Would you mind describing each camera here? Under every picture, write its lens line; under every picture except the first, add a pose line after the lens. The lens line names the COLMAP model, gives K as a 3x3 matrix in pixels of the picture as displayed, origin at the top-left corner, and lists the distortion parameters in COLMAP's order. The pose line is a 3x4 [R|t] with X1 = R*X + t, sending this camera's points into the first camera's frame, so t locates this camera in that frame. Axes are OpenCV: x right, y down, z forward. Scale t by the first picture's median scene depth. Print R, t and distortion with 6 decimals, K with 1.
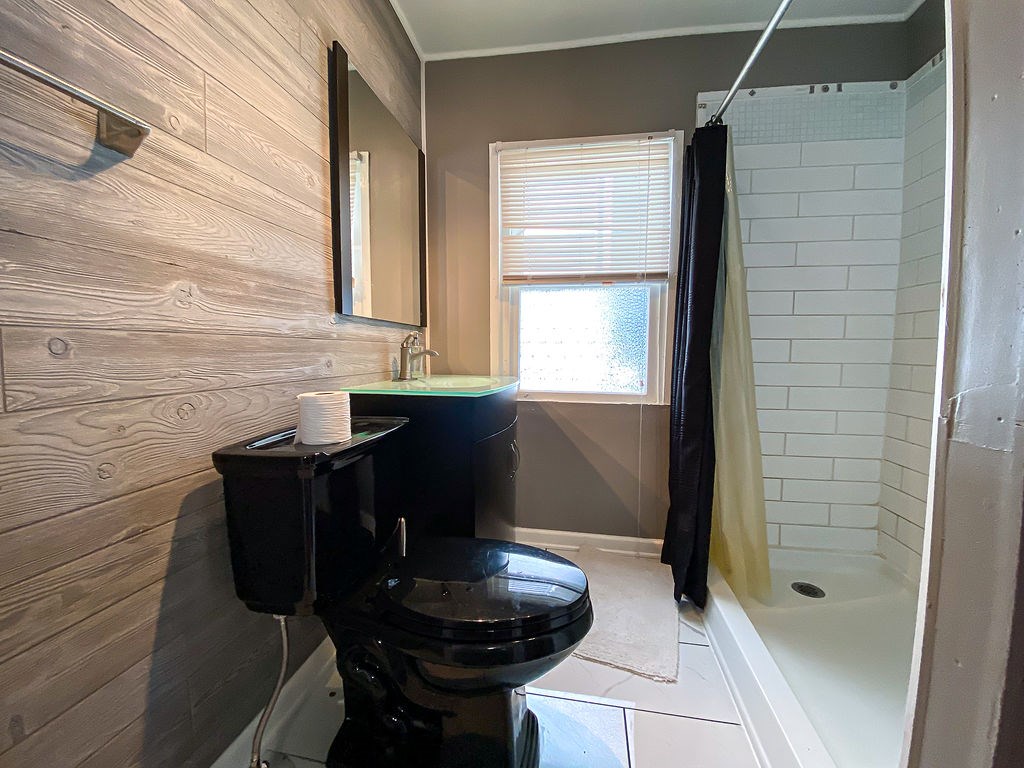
lens RADIAL K [[413.7, 0, 508.5], [0, 413.7, 380.3], [0, 0, 1]] dist [0.022691, -0.021751]
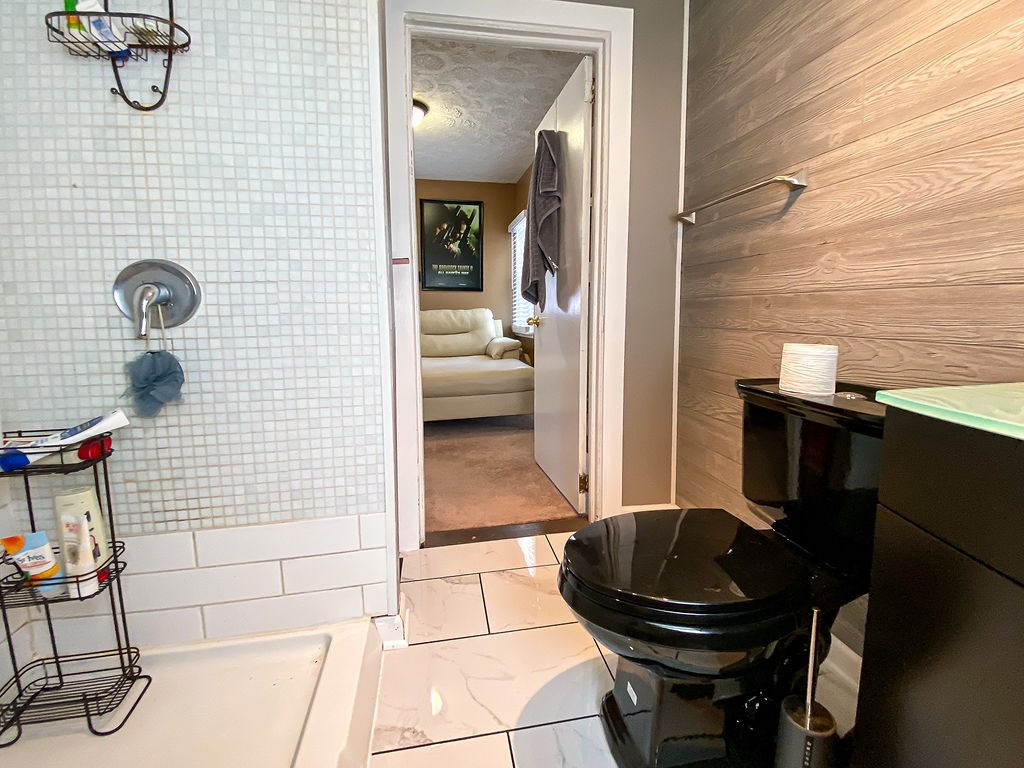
lens RADIAL K [[413.7, 0, 508.5], [0, 413.7, 380.3], [0, 0, 1]] dist [0.022691, -0.021751]
pose [[-0.936011, 0.056731, -0.347370, 0.681291], [-0.027030, 0.972424, 0.231647, -0.112172], [0.350933, 0.226213, -0.908666, 1.861664]]
